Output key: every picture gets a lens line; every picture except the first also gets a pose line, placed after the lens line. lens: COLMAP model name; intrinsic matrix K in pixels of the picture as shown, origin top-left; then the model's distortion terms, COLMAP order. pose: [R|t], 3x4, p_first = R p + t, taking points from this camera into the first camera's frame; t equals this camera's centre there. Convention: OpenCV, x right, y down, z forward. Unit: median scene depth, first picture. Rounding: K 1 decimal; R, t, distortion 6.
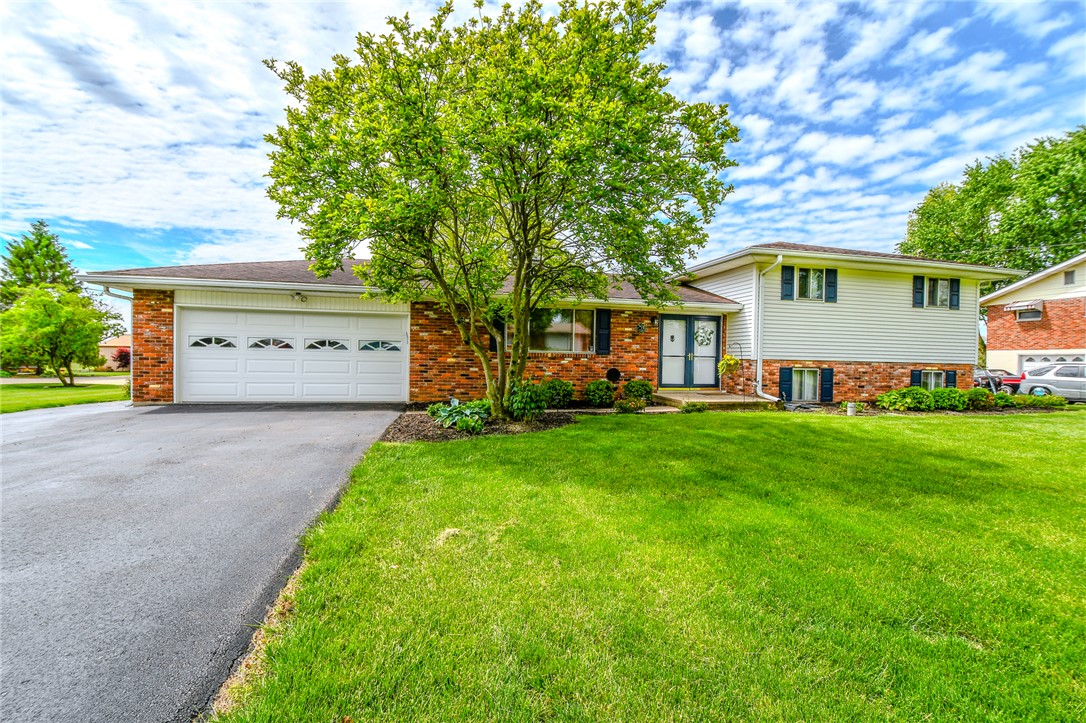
lens RADIAL K [[472.8, 0, 541.9], [0, 472.8, 361.8], [0, 0, 1]] dist [-0.004105, -0.011938]
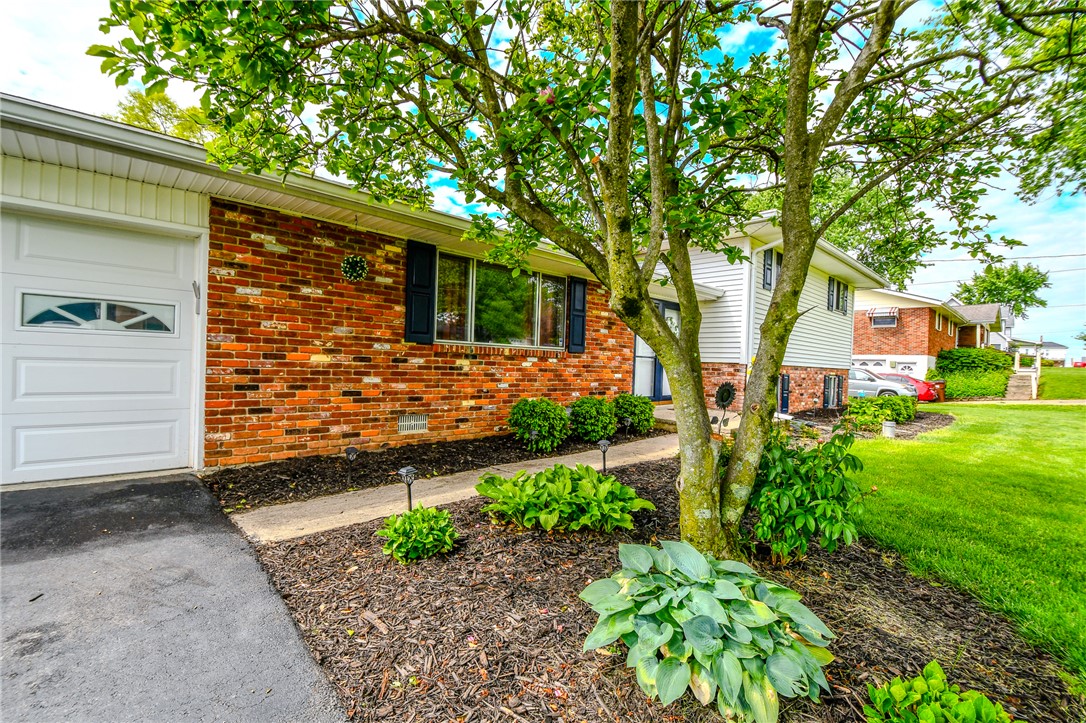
lens RADIAL K [[472.8, 0, 538.5], [0, 472.8, 366.7], [0, 0, 1]] dist [-0.004105, -0.011938]
pose [[0.865232, 0.006740, 0.501326, -0.232648], [-0.015657, 0.999785, 0.013581, -0.005232], [-0.501126, -0.019600, 0.865152, 0.534294]]
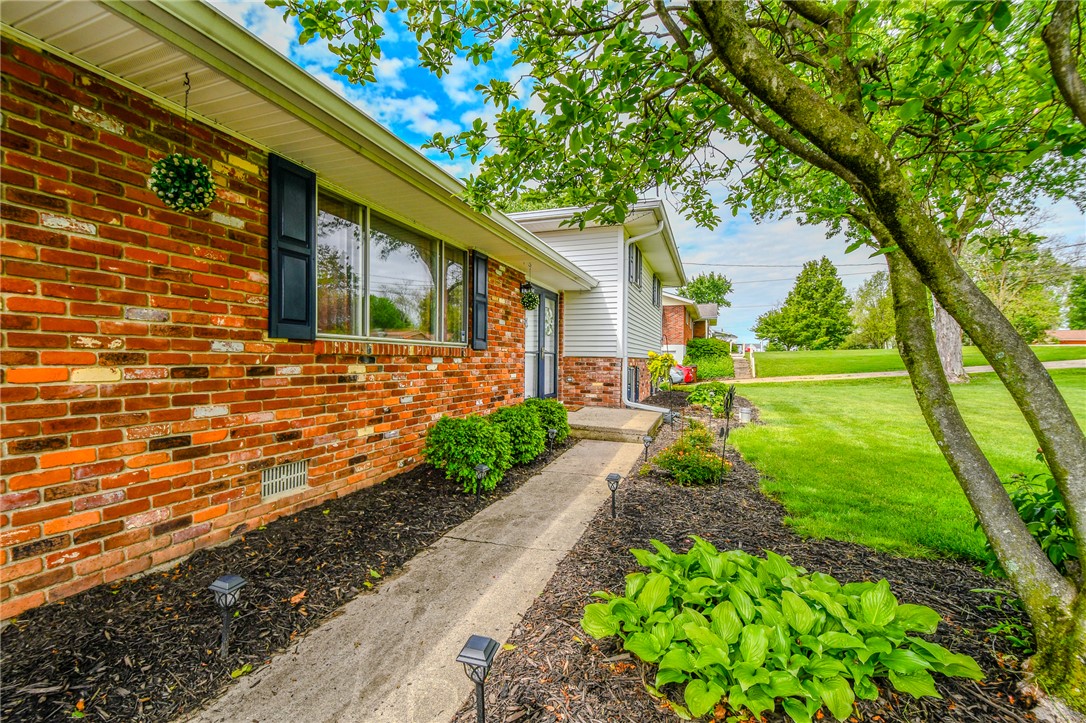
lens RADIAL K [[472.8, 0, 539.0], [0, 472.8, 367.2], [0, 0, 1]] dist [-0.004105, -0.011938]
pose [[0.552622, -0.025869, 0.833030, -0.248088], [0.000833, 0.999535, 0.030487, -0.012810], [-0.833432, -0.016154, 0.552387, 0.739139]]
